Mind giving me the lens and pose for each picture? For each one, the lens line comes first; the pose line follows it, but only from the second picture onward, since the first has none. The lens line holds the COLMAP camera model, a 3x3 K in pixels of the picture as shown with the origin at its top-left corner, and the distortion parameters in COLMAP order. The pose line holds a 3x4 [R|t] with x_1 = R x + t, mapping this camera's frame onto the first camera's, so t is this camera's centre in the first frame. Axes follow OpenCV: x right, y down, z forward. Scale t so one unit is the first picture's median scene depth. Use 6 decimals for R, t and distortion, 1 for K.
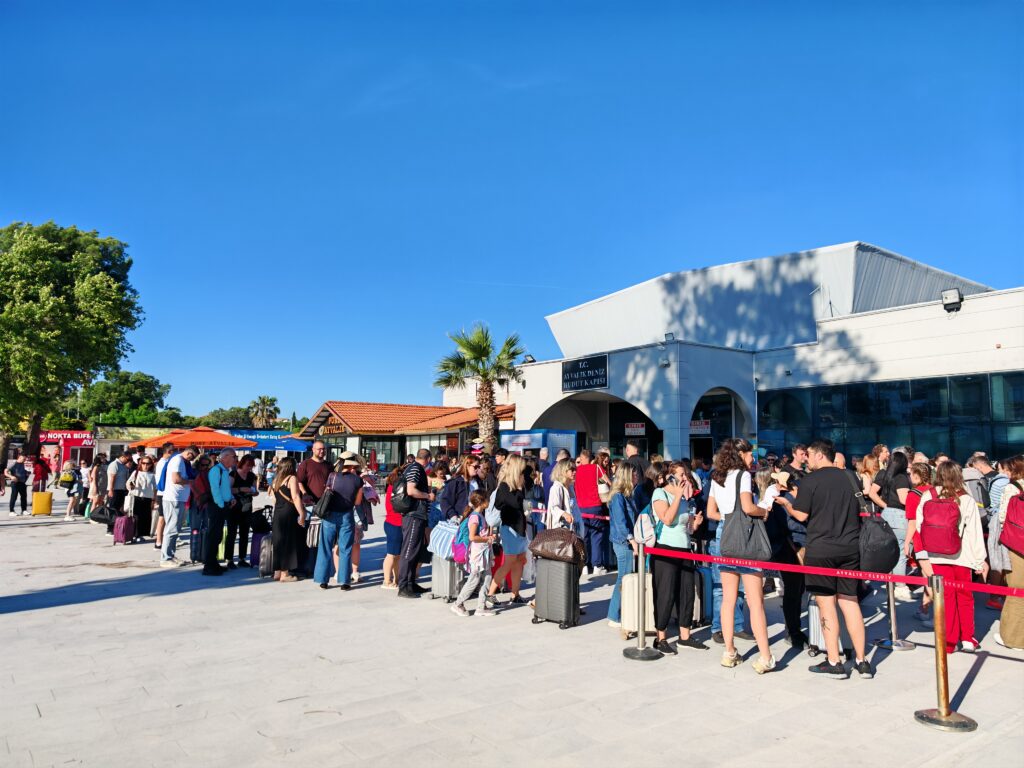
lens RADIAL K [[694.5, 0, 516.5], [0, 694.5, 383.9], [0, 0, 1]] dist [0.006098, -0.022937]
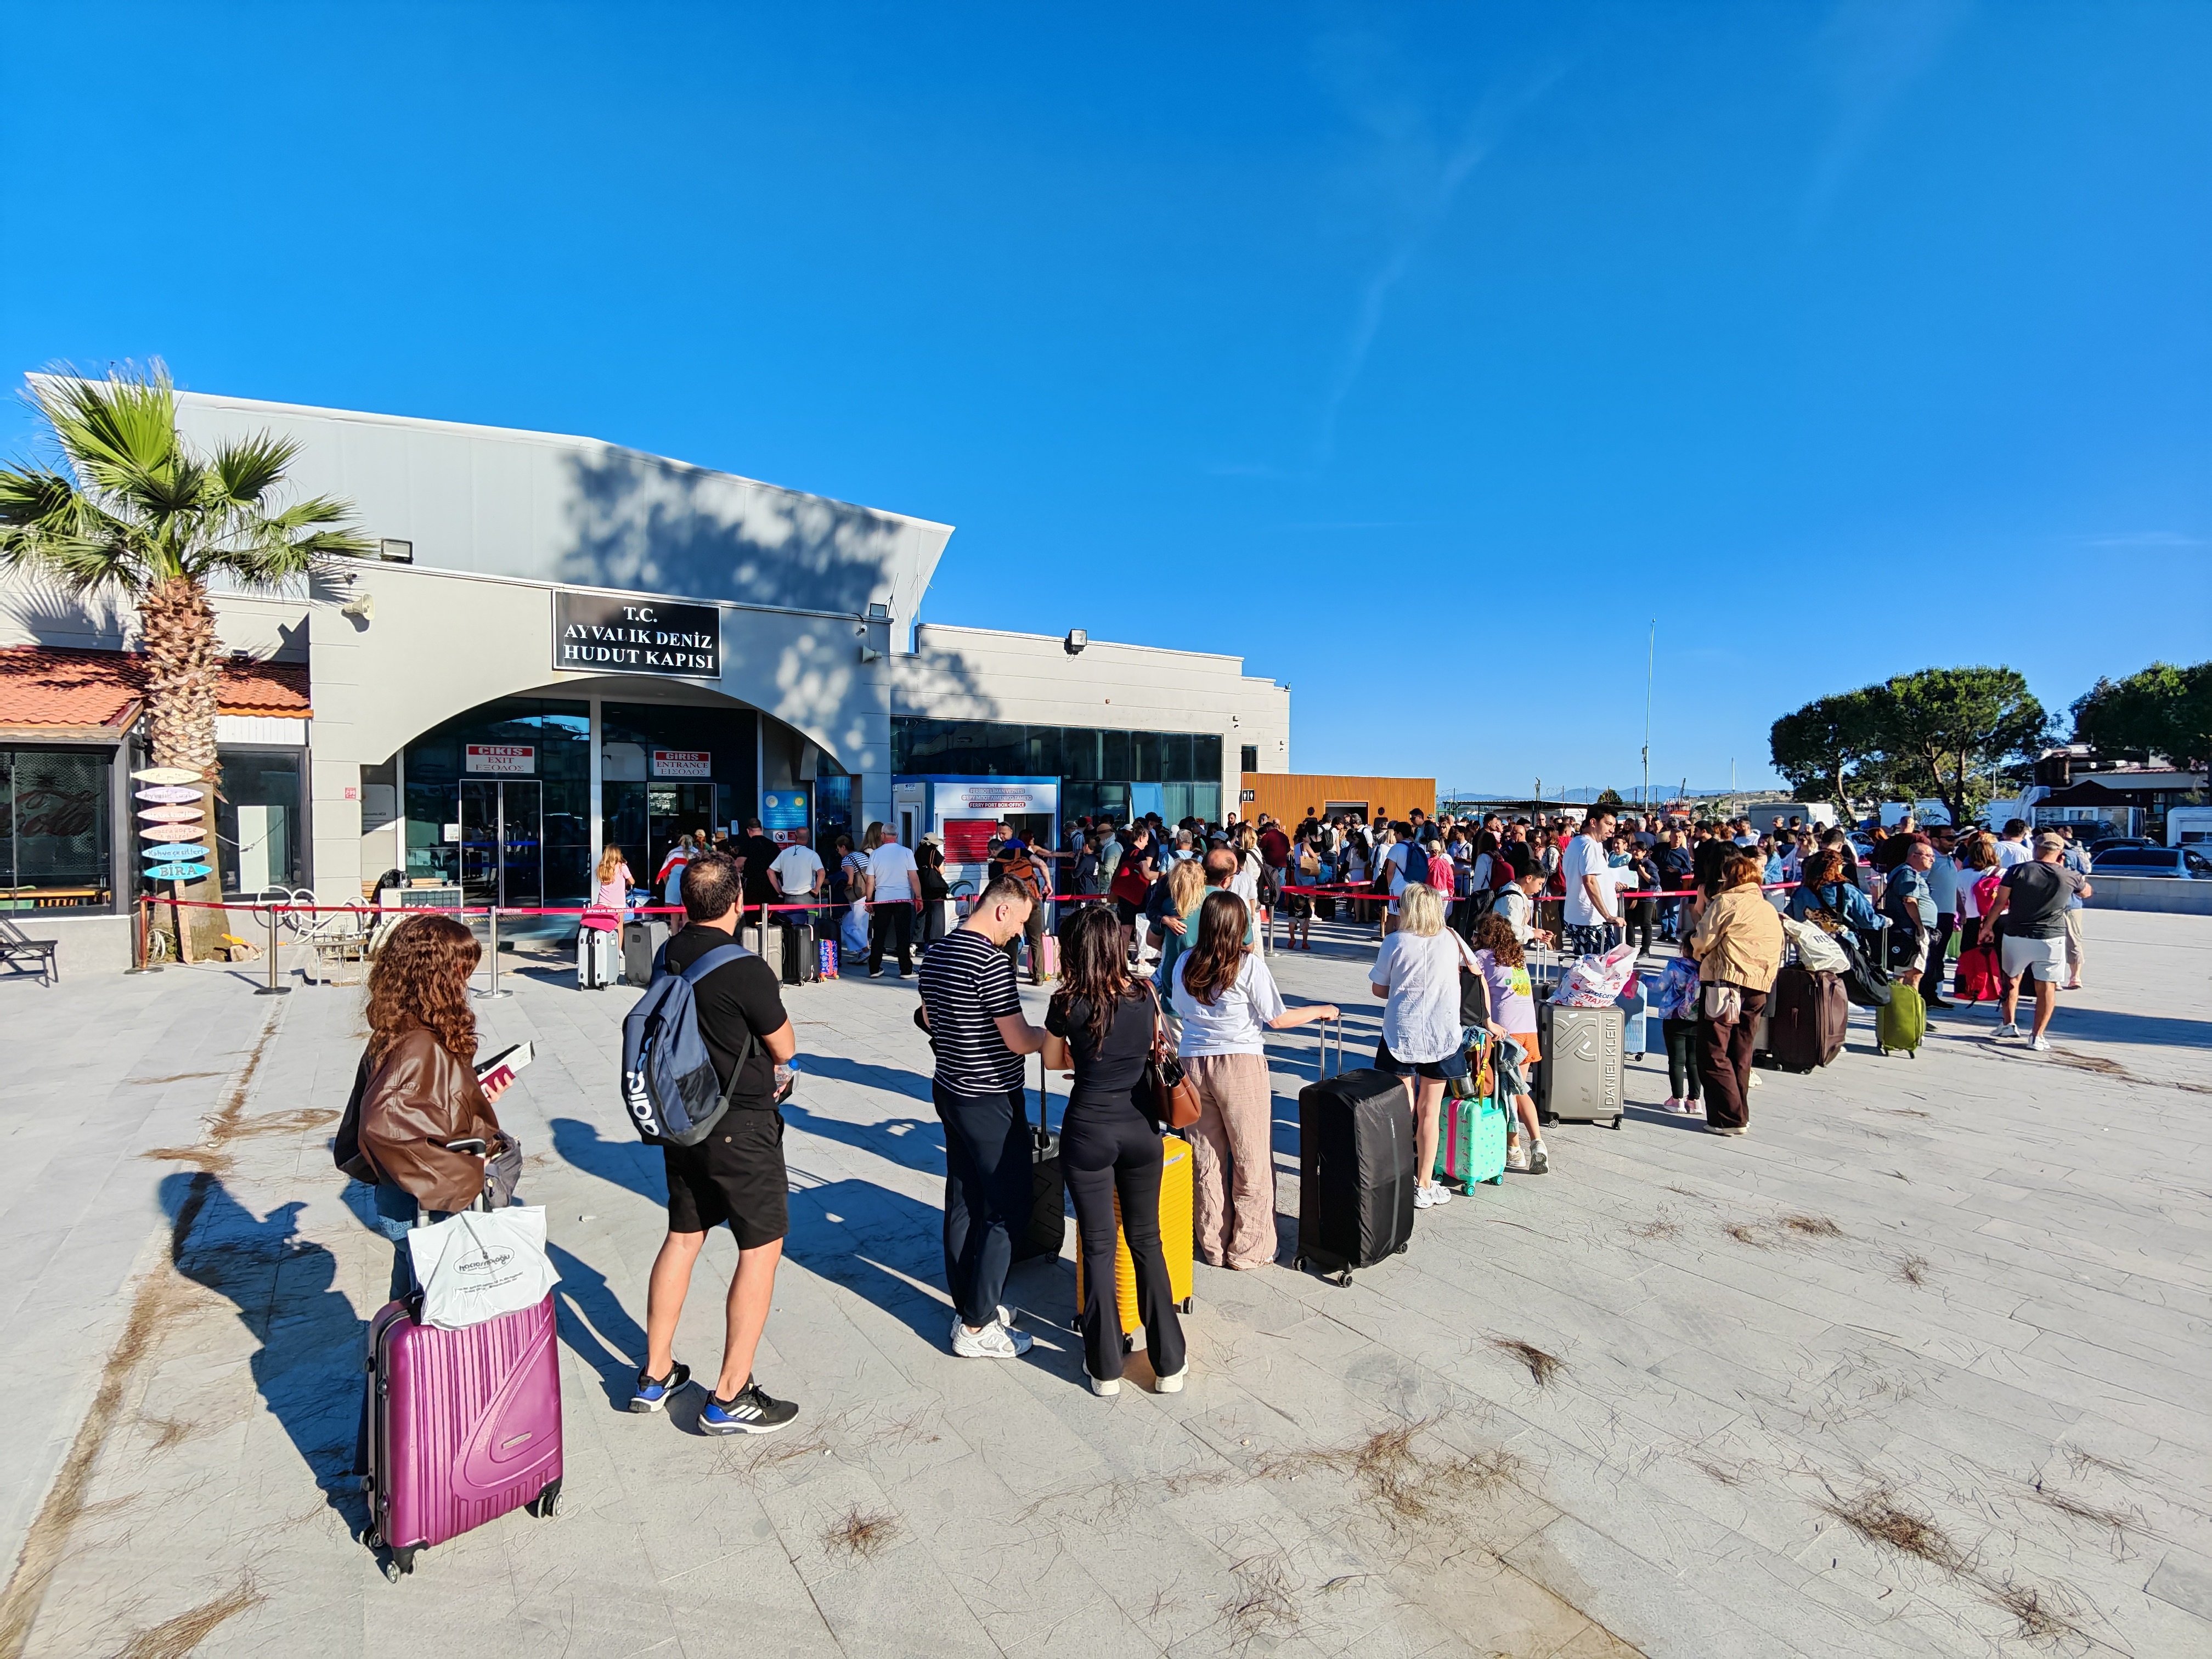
lens RADIAL K [[1074.4, 0, 1122.7], [0, 1074.4, 834.1], [0, 0, 1]] dist [-0.018189, 0.000998]
pose [[0.053051, -0.025835, 0.998258, -0.553084], [-0.089646, 0.995506, 0.030528, 0.052505], [-0.994560, -0.091110, 0.050497, 0.618846]]
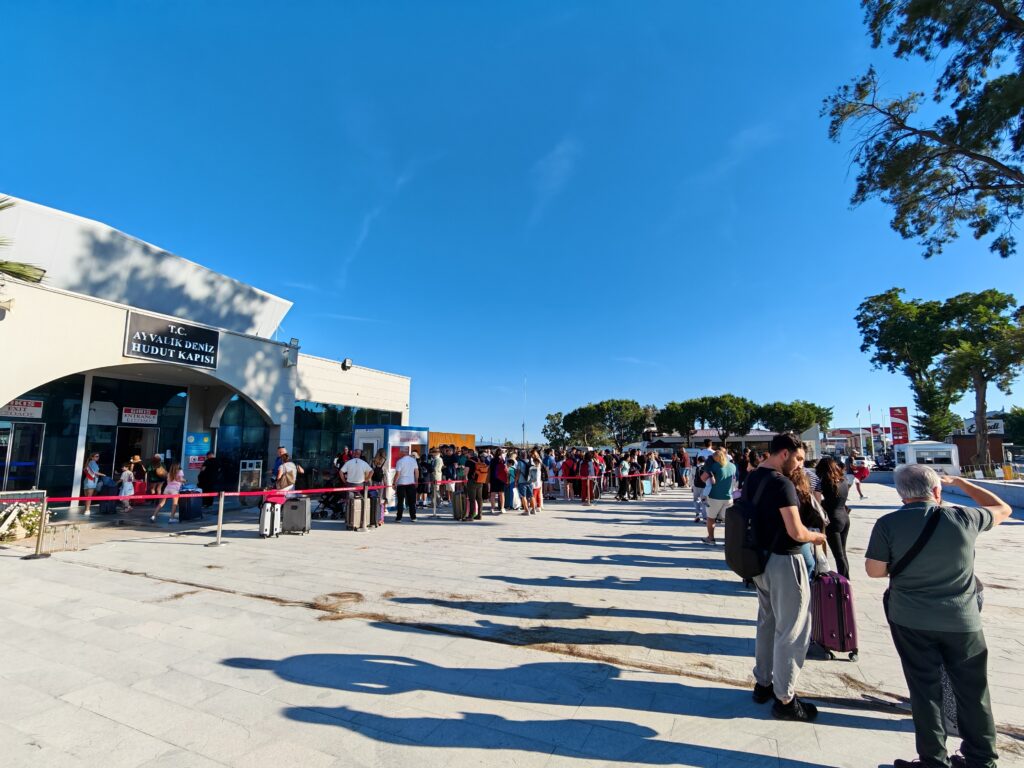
lens RADIAL K [[497.4, 0, 519.7], [0, 497.4, 386.1], [0, 0, 1]] dist [-0.018189, 0.000998]
pose [[-0.465136, 0.112274, 0.878091, -0.547785], [-0.081756, 0.982237, -0.168898, 0.084448], [-0.881456, -0.150350, -0.447695, 0.860319]]
